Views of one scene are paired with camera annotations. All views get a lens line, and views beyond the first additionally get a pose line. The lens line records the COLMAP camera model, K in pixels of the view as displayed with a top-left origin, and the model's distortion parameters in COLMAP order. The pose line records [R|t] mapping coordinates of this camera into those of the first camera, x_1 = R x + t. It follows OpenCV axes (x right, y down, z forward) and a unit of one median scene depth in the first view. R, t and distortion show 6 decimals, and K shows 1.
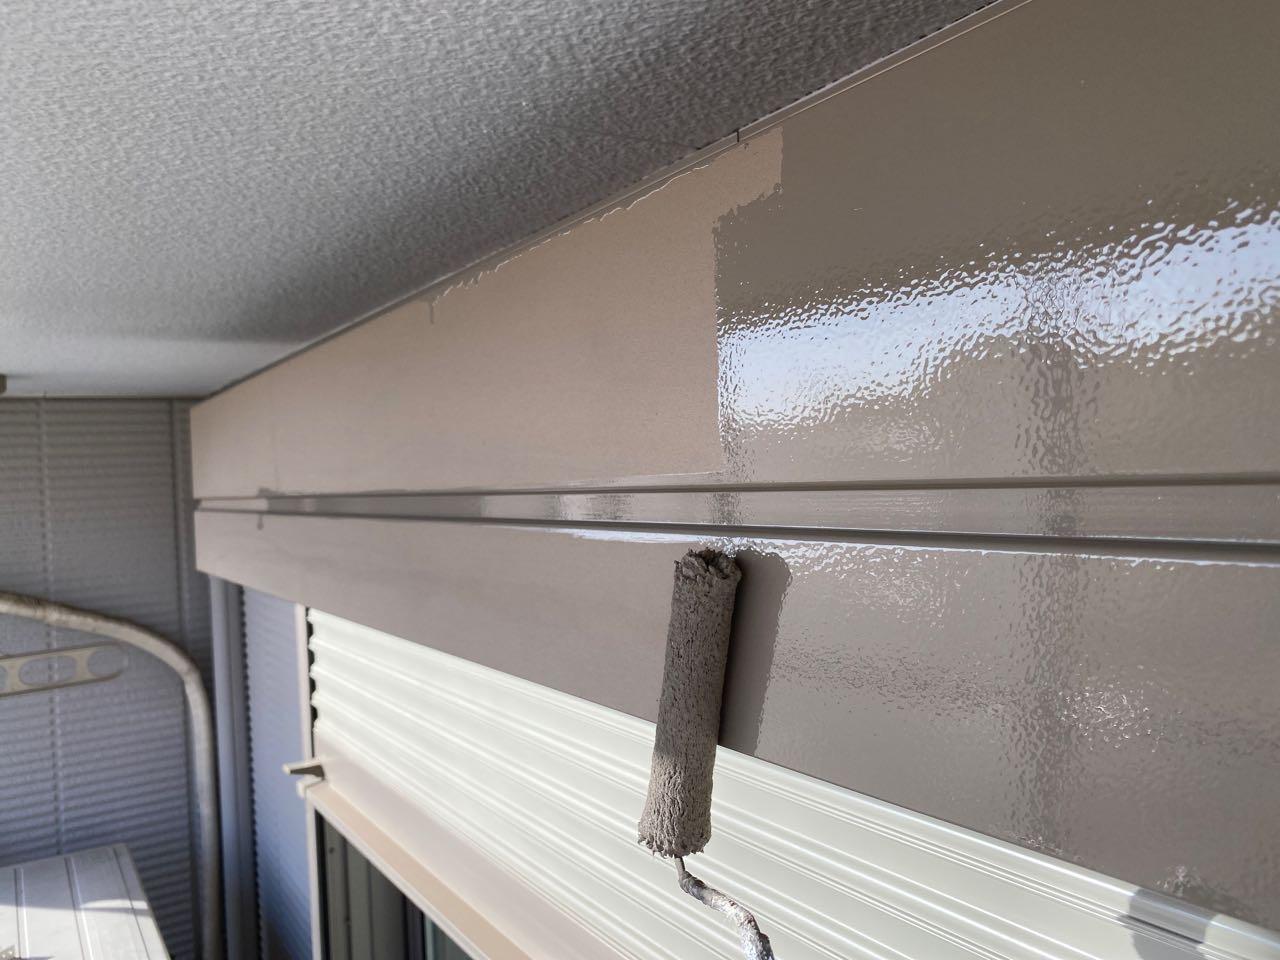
lens RADIAL K [[977.6, 0, 637.7], [0, 977.6, 476.1], [0, 0, 1]] dist [0.070577, -0.106133]
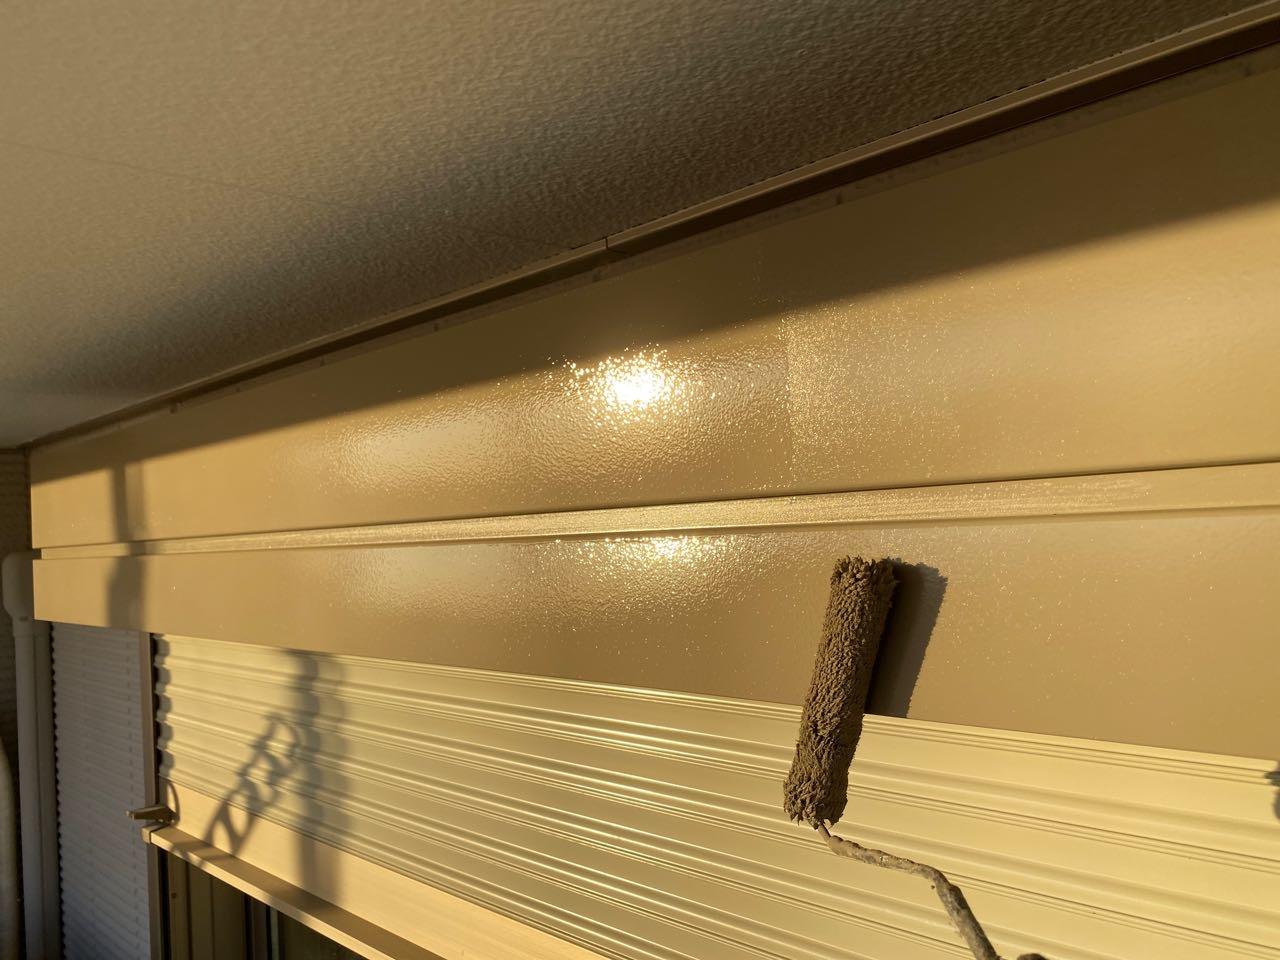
lens RADIAL K [[977.6, 0, 640.6], [0, 977.6, 484.2], [0, 0, 1]] dist [0.070577, -0.106133]
pose [[0.977549, -0.000009, 0.210710, -0.144426], [0.010502, 0.998759, -0.048678, 0.033516], [-0.210448, 0.049798, 0.976336, -0.269575]]
